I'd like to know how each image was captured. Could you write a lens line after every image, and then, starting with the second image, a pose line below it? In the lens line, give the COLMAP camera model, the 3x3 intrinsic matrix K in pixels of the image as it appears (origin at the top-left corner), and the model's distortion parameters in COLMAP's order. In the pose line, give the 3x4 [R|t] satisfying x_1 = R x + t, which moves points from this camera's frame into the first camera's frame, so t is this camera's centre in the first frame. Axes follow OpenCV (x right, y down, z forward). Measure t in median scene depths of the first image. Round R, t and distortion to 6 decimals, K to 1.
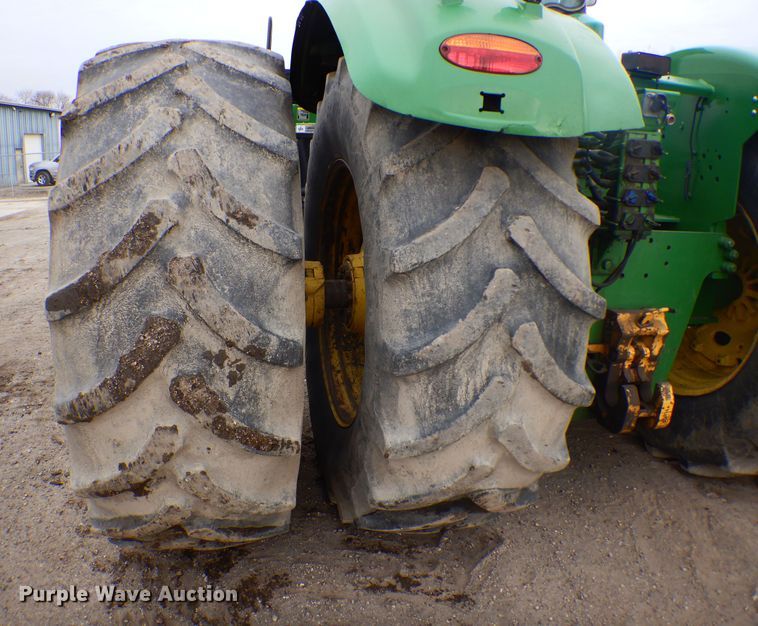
lens RADIAL K [[612.9, 0, 379.8], [0, 612.9, 318.3], [0, 0, 1]] dist [-0.130927, 0.004041]
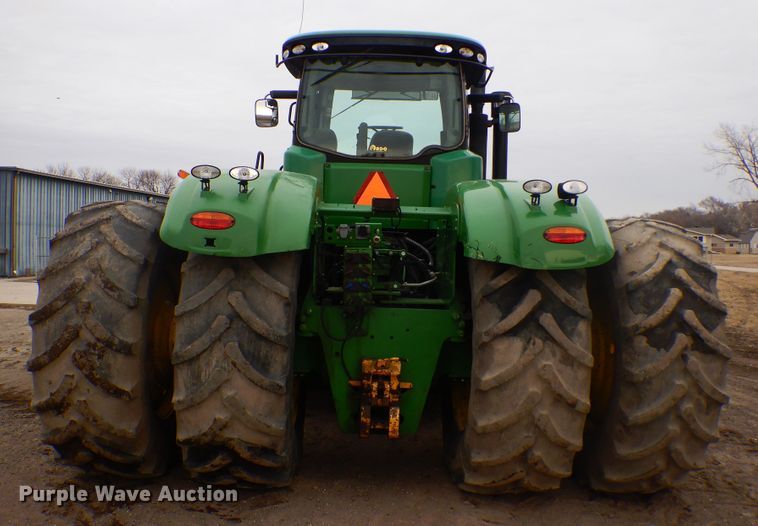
lens RADIAL K [[724.1, 0, 377.2], [0, 724.1, 265.7], [0, 0, 1]] dist [-0.144979, 0.000000]
pose [[0.981793, 0.025205, -0.188276, 1.236025], [-0.069975, 0.969446, -0.235113, 0.310905], [0.176598, 0.244007, 0.953559, -1.384439]]
